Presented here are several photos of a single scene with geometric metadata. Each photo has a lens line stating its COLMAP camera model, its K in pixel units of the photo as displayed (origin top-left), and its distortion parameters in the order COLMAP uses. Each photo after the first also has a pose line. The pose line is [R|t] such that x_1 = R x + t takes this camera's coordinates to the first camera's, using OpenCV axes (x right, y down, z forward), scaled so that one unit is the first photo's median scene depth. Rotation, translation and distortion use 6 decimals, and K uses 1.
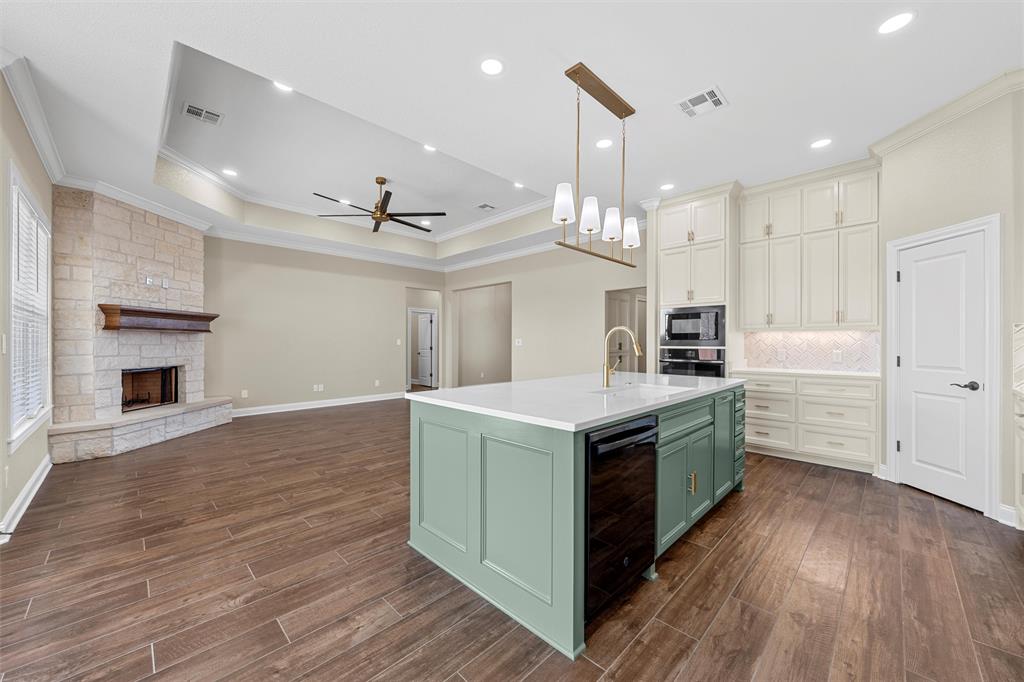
lens RADIAL K [[386.9, 0, 513.1], [0, 386.9, 344.2], [0, 0, 1]] dist [0.001302, -0.000456]
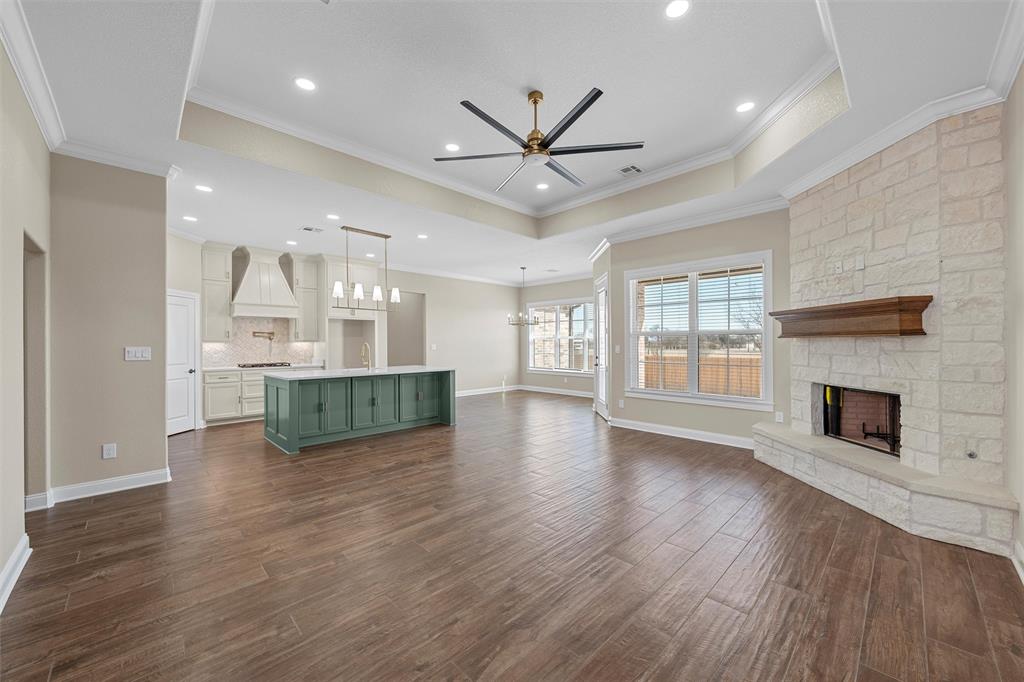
lens RADIAL K [[386.9, 0, 519.4], [0, 386.9, 340.5], [0, 0, 1]] dist [0.001302, -0.000456]
pose [[-0.999996, 0.000143, 0.002772, -0.352983], [0.000131, 0.999991, -0.004299, -0.024330], [-0.002773, -0.004299, -0.999987, 1.801935]]
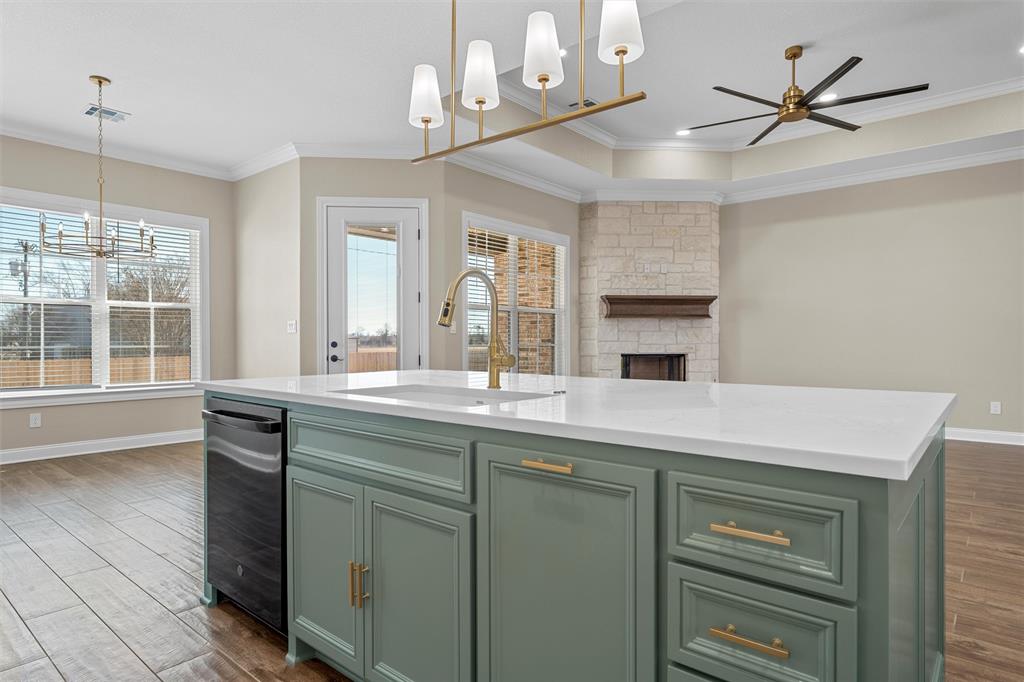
lens RADIAL K [[578.1, 0, 510.0], [0, 578.1, 338.8], [0, 0, 1]] dist [0.002749, 0.000766]
pose [[0.077708, -0.002355, -0.996973, 0.574352], [-0.001249, 0.999996, -0.002460, 0.026486], [0.996975, 0.001437, 0.077705, 0.542449]]
